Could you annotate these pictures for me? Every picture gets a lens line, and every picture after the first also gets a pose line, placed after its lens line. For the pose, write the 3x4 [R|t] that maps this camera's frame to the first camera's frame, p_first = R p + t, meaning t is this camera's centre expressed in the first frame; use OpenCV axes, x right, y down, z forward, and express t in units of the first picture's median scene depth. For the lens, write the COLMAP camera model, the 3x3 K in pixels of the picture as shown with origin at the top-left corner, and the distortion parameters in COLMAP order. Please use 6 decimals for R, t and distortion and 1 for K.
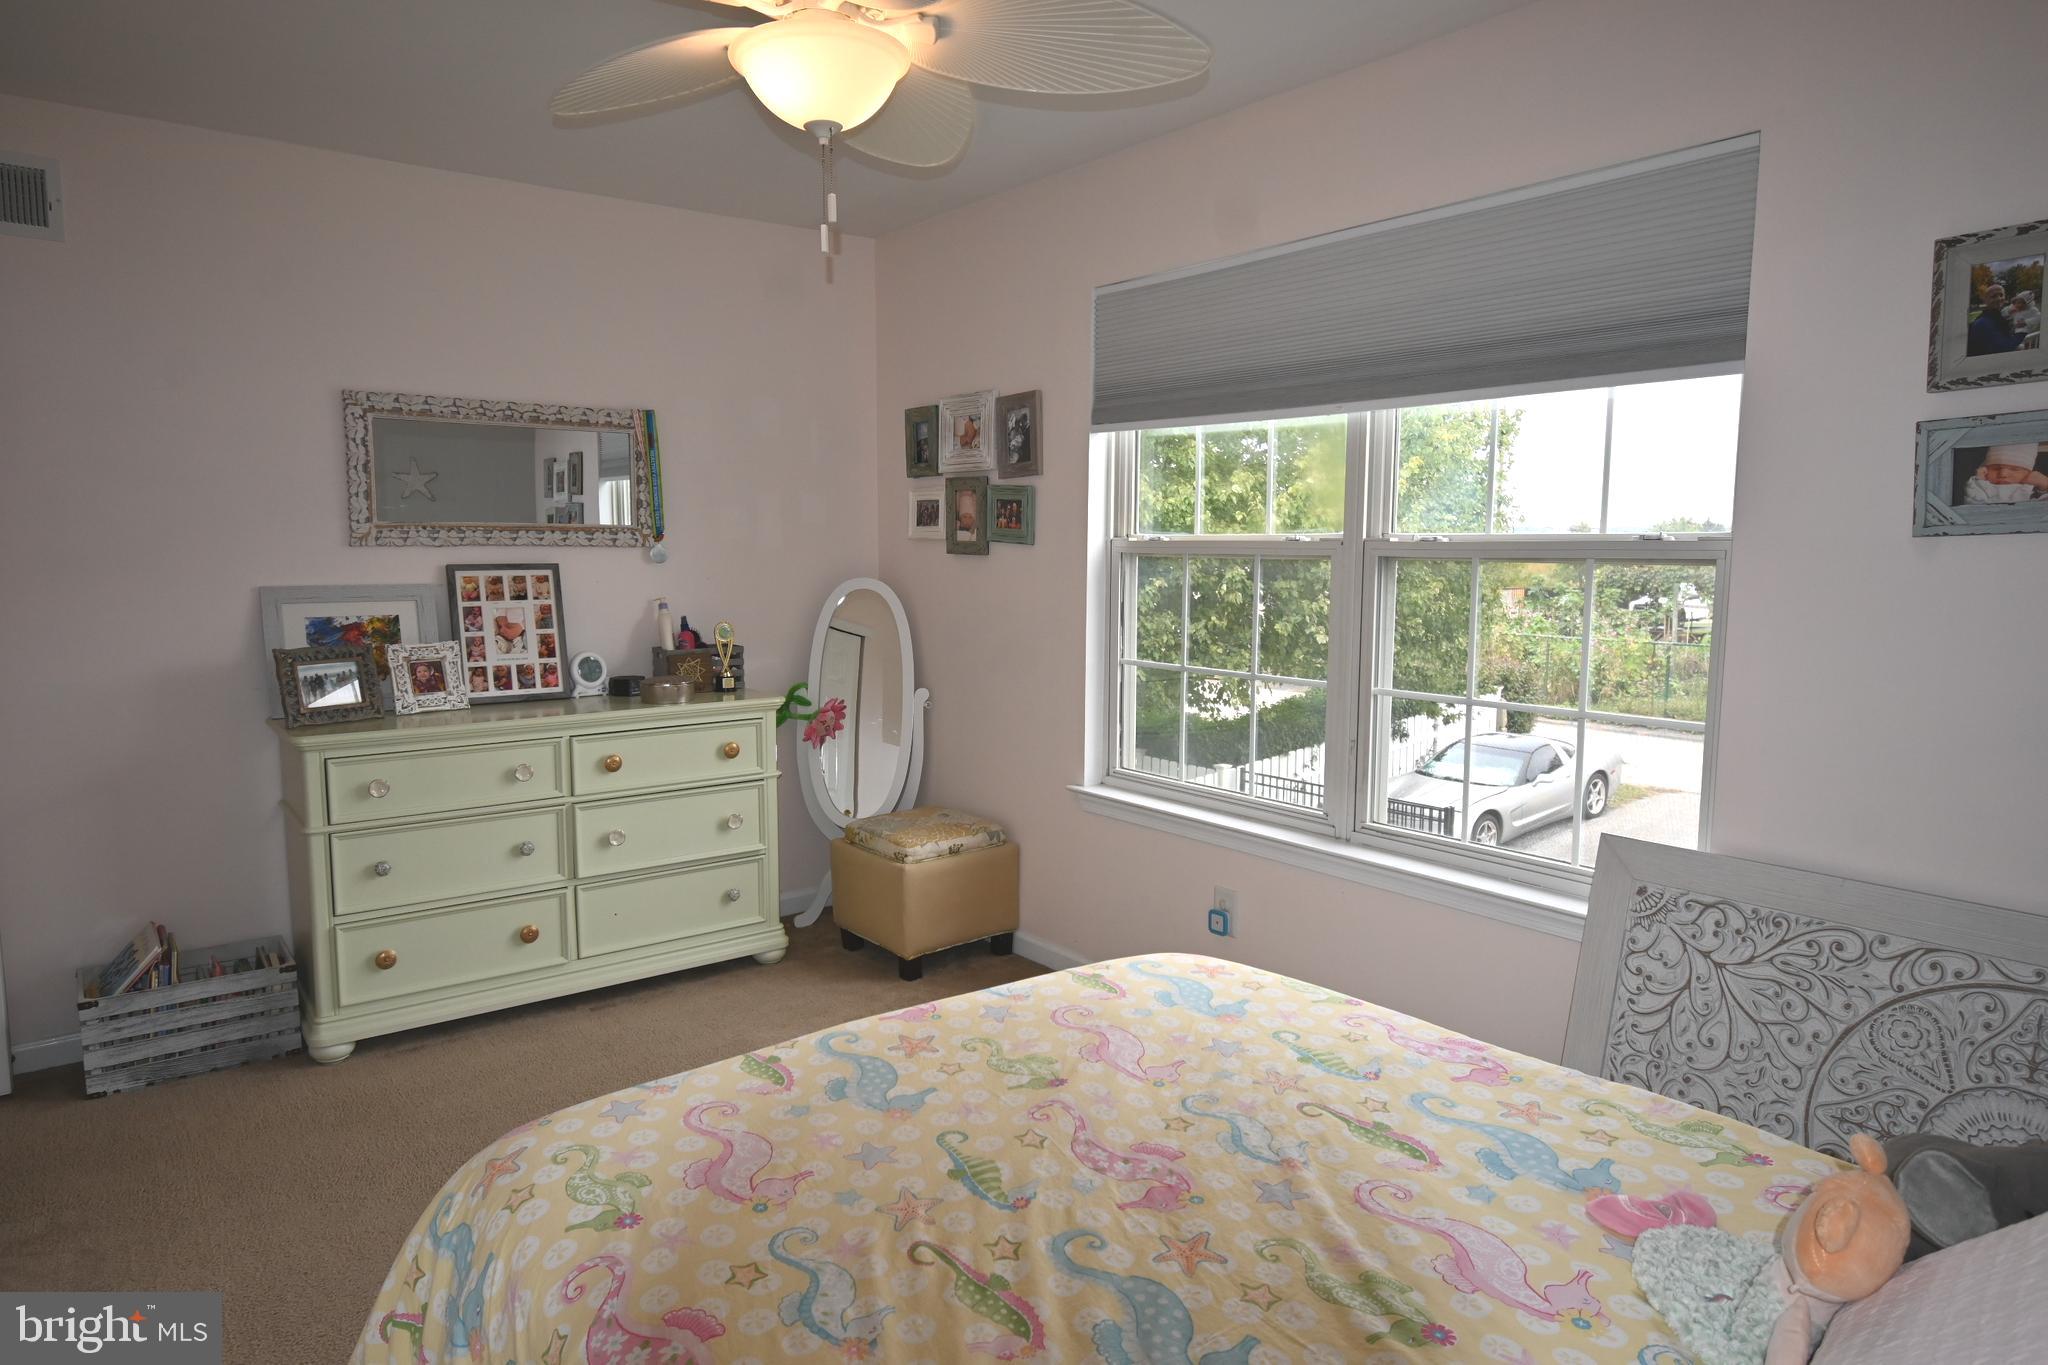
lens RADIAL K [[1236.9, 0, 1021.7], [0, 1236.9, 680.2], [0, 0, 1]] dist [0.001173, 0.000559]
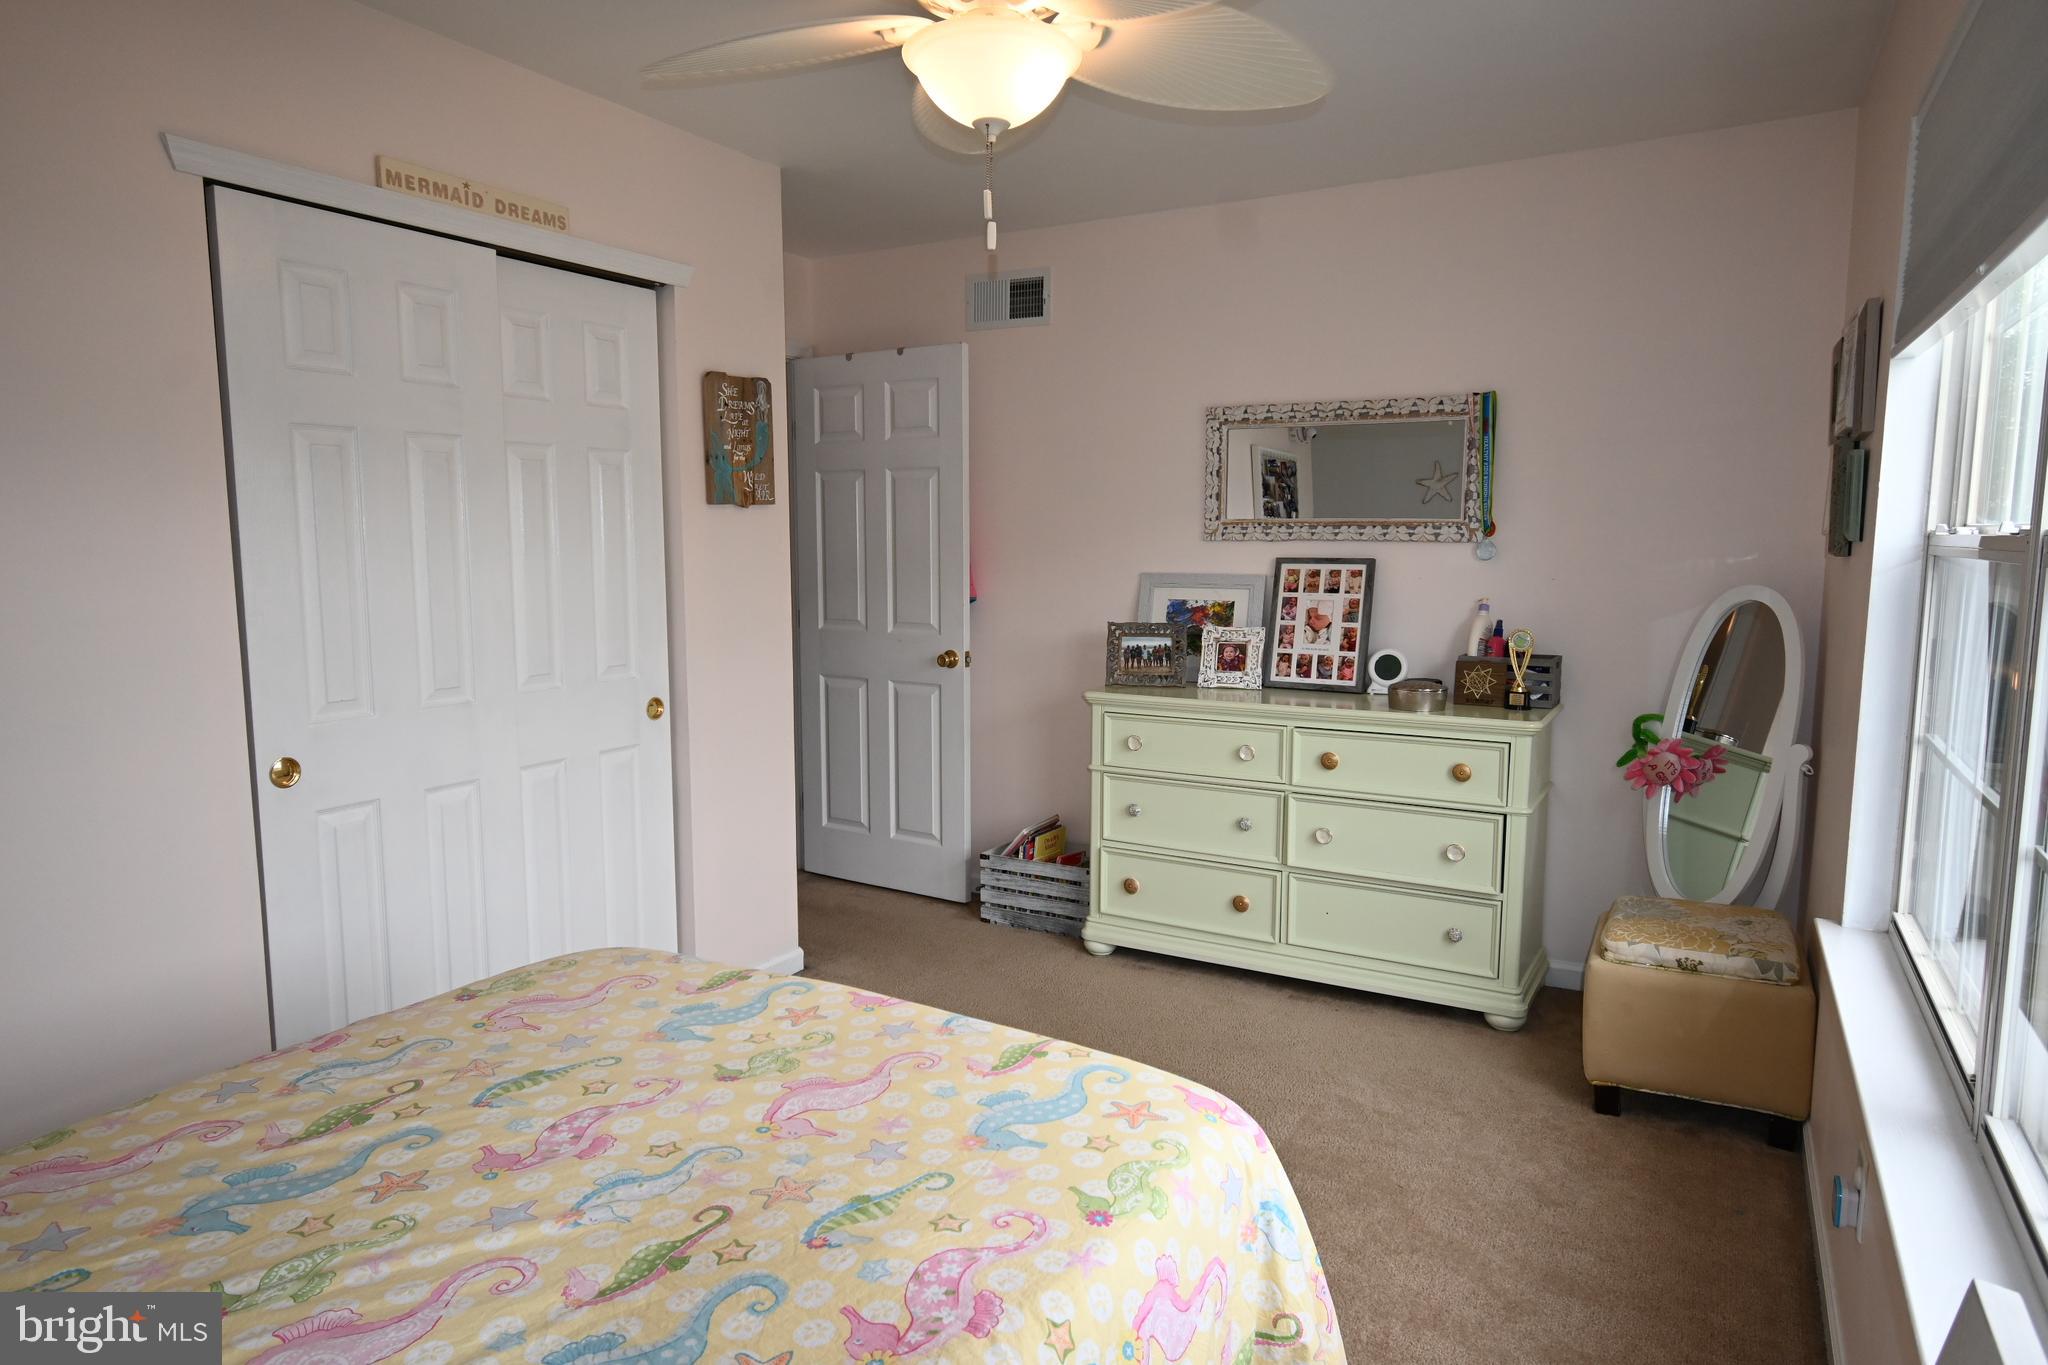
lens RADIAL K [[1236.9, 0, 1021.6], [0, 1236.9, 680.9], [0, 0, 1]] dist [0.001173, 0.000559]
pose [[0.383764, 0.106386, -0.917283, 0.482946], [-0.101702, 0.992168, 0.072522, -0.043582], [0.917814, 0.065458, 0.391578, 0.388042]]
